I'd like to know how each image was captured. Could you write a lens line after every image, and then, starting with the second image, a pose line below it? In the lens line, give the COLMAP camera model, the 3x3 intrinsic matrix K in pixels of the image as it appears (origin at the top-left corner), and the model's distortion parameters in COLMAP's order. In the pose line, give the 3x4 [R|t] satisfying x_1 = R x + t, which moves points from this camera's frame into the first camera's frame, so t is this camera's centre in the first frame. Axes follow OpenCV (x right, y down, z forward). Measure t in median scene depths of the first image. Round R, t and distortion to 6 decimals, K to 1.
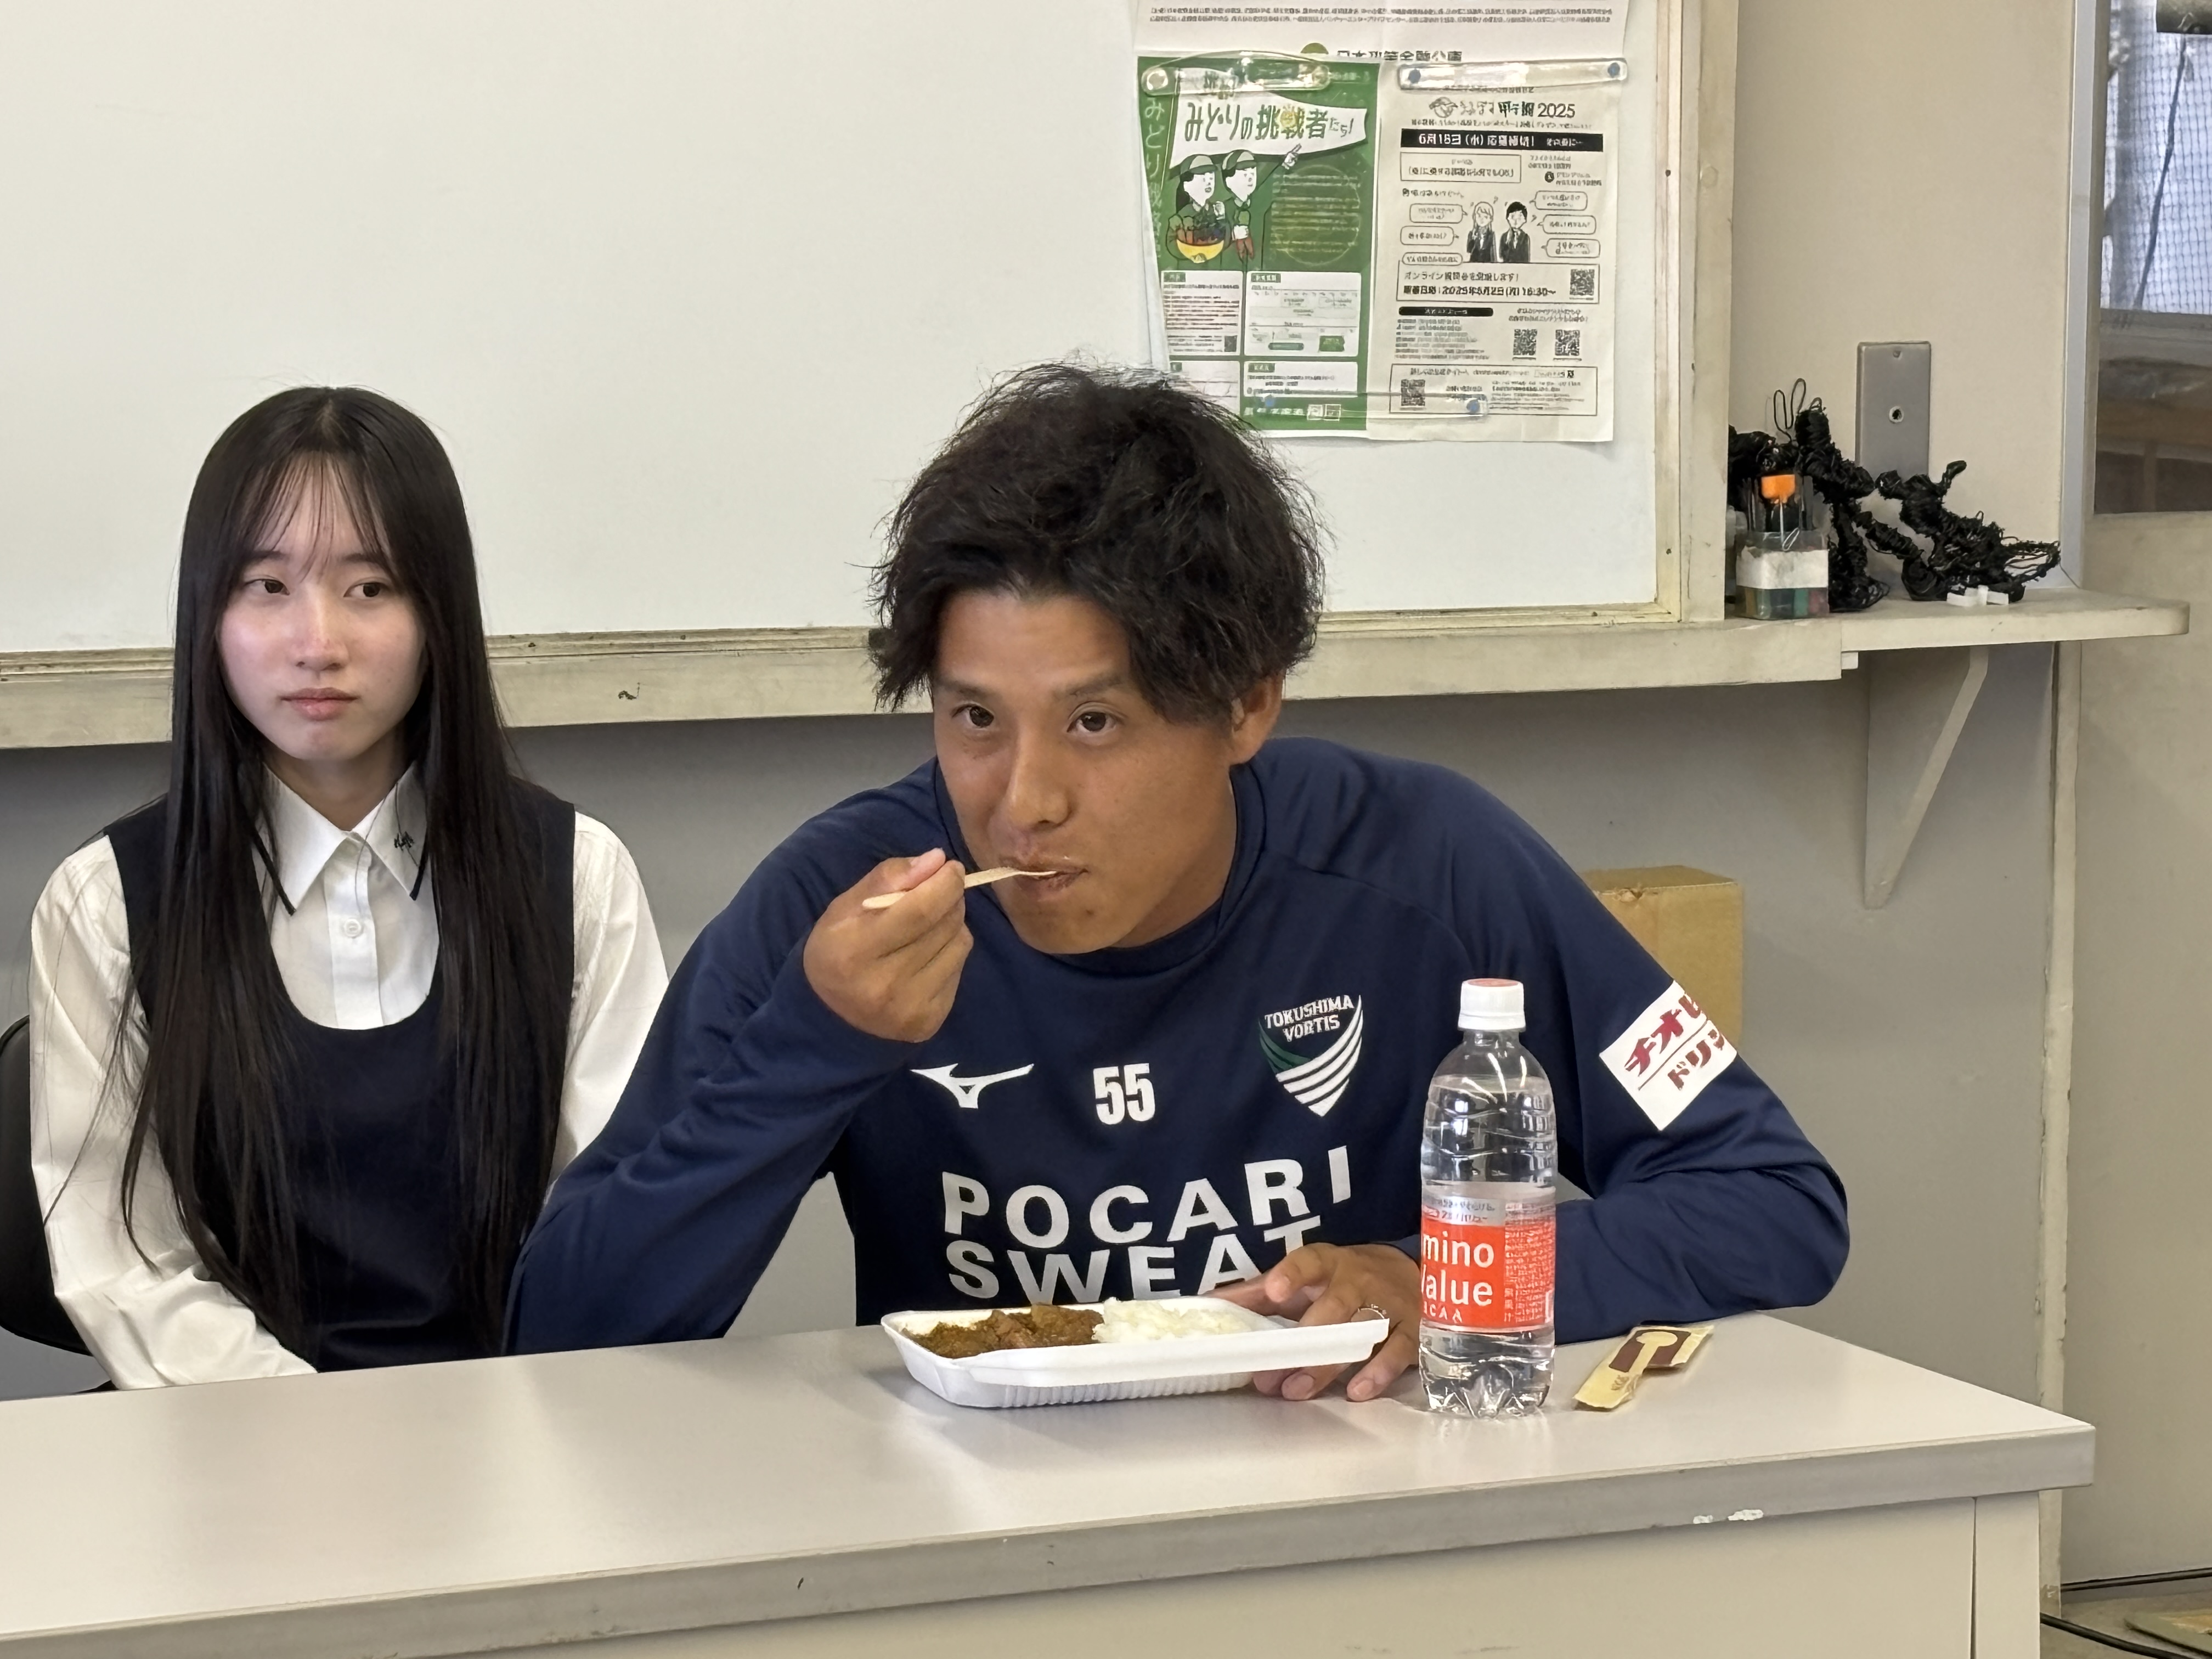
lens RADIAL K [[6773.5, 0, 1106.0], [0, 6773.5, 829.5], [0, 0, 1]] dist [1.331446, -39.856973]
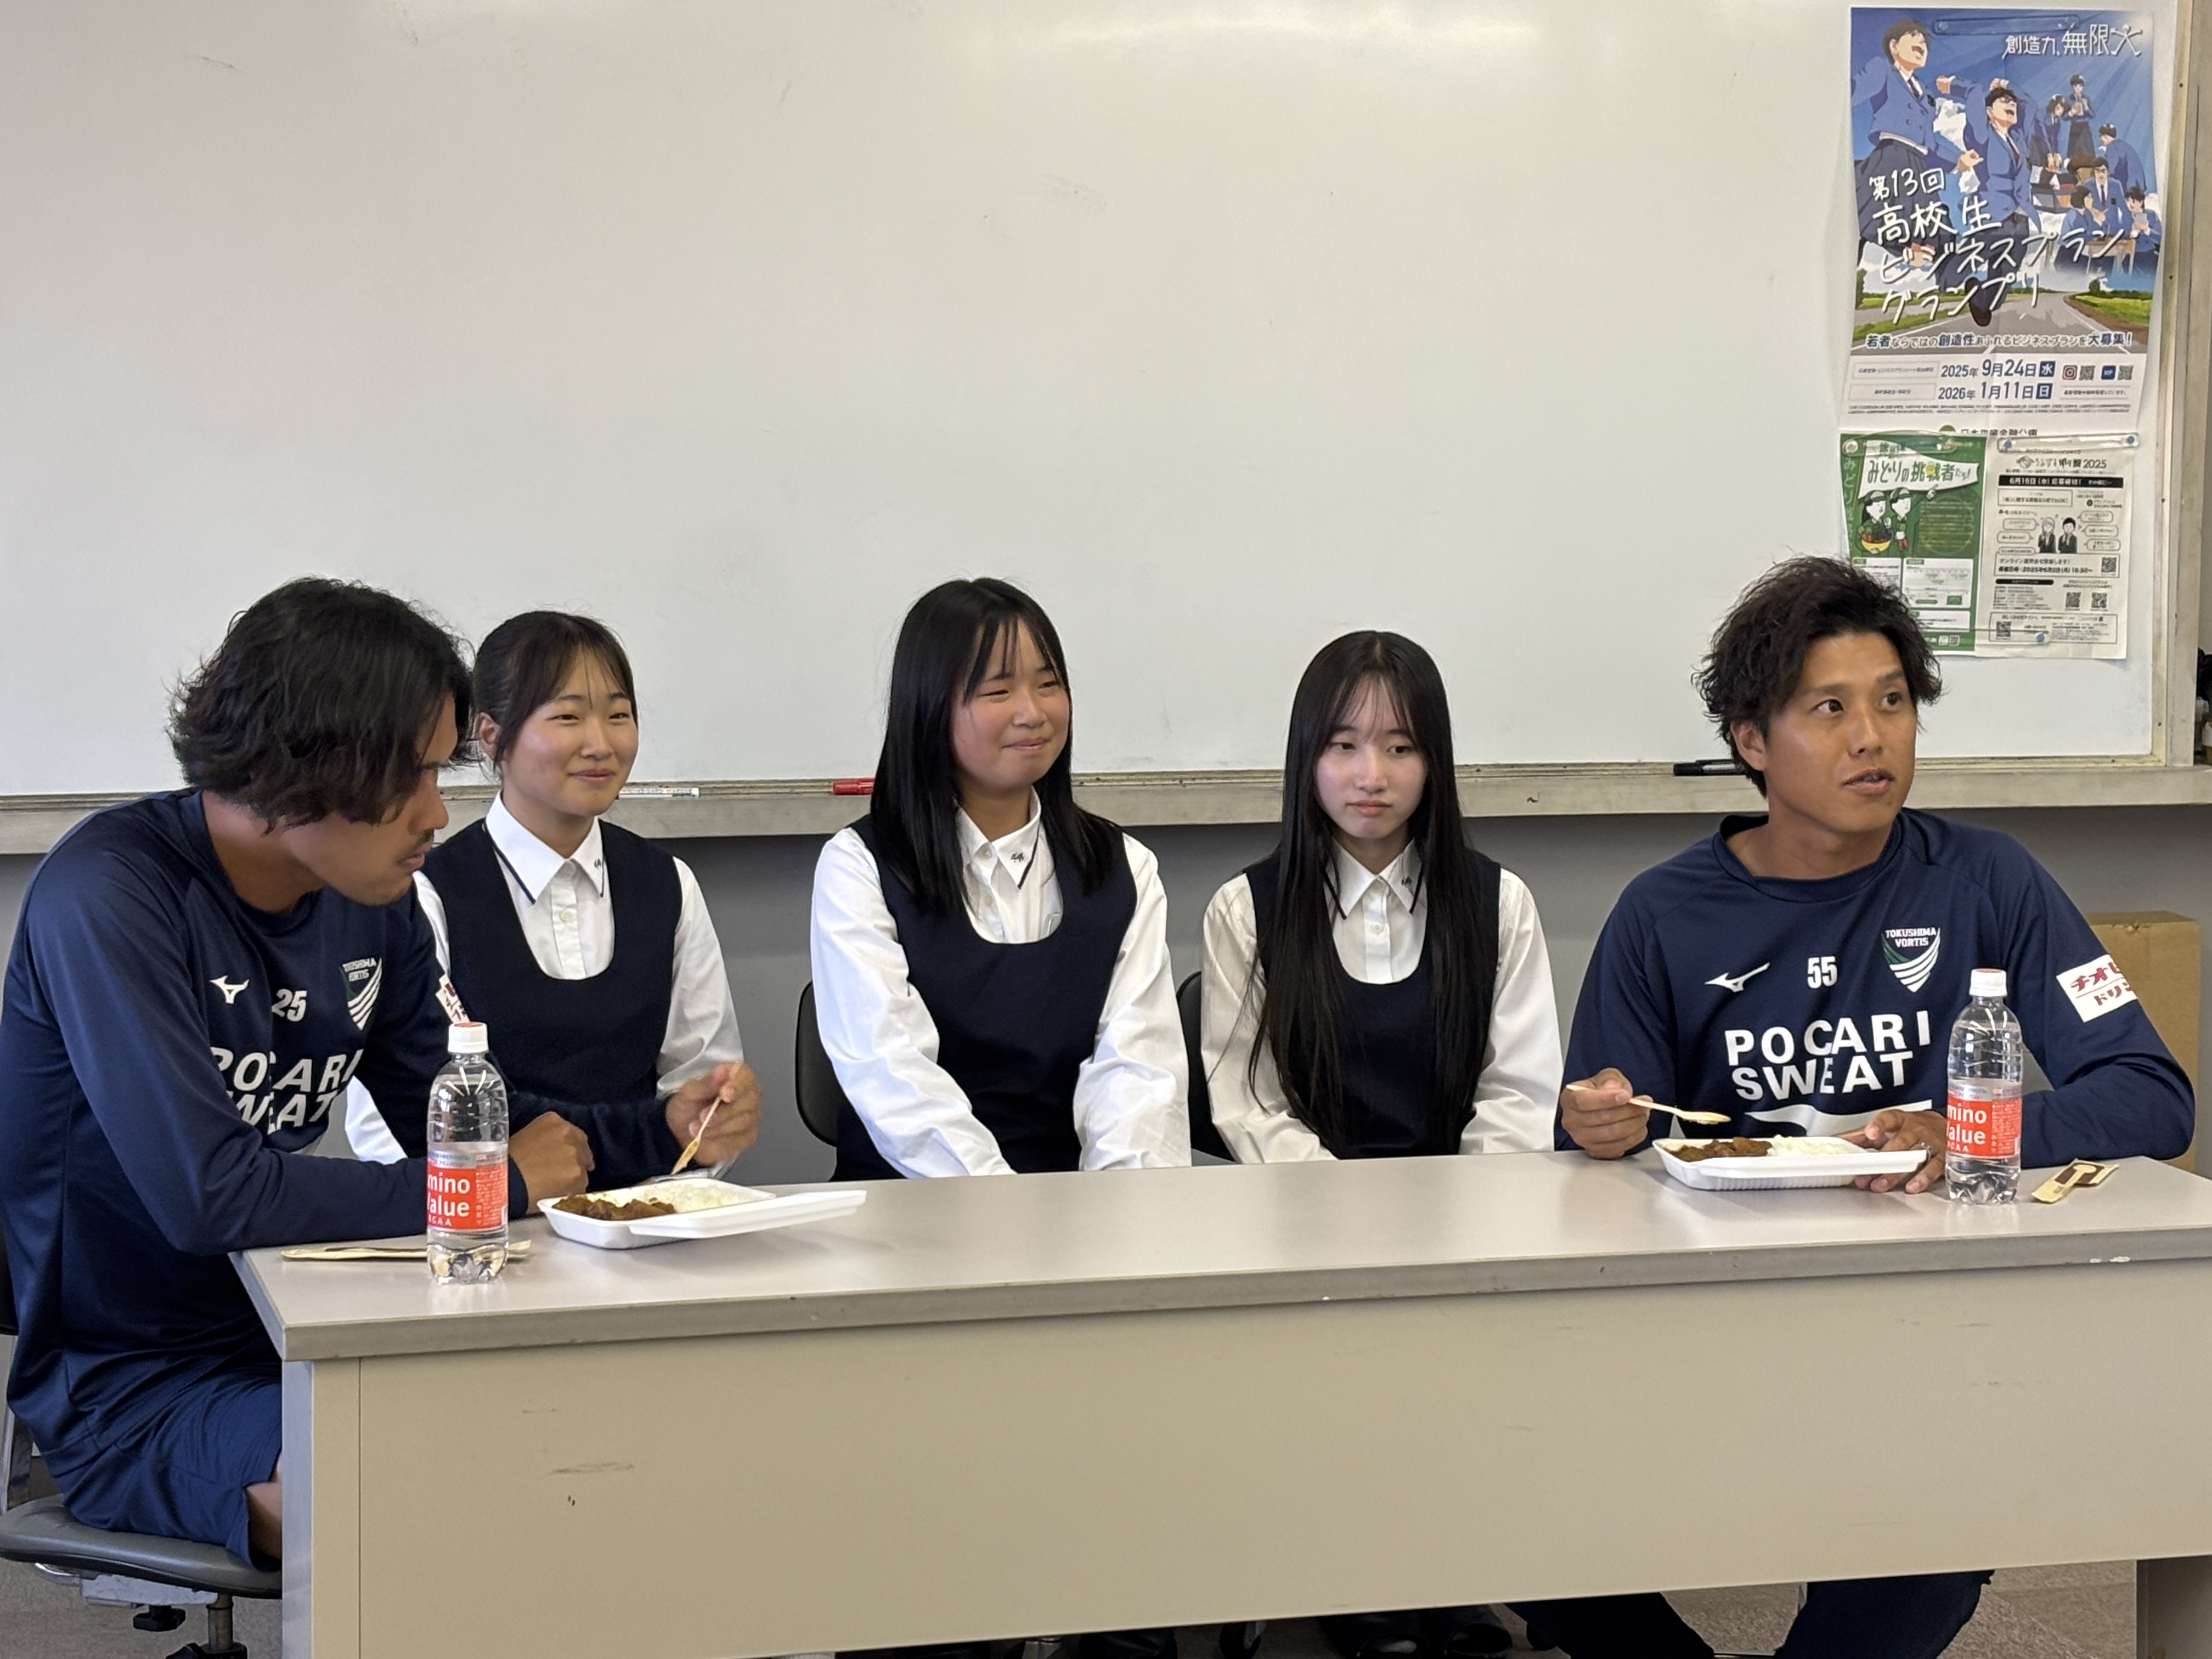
lens RADIAL K [[4577.3, 0, 1106.0], [0, 4577.3, 829.5], [0, 0, 1]] dist [0.056260, 0.235113]
pose [[0.985871, 0.020116, -0.166295, 0.016320], [-0.021708, 0.999734, -0.007759, -0.000633], [0.166094, 0.011260, 0.986046, -0.166675]]
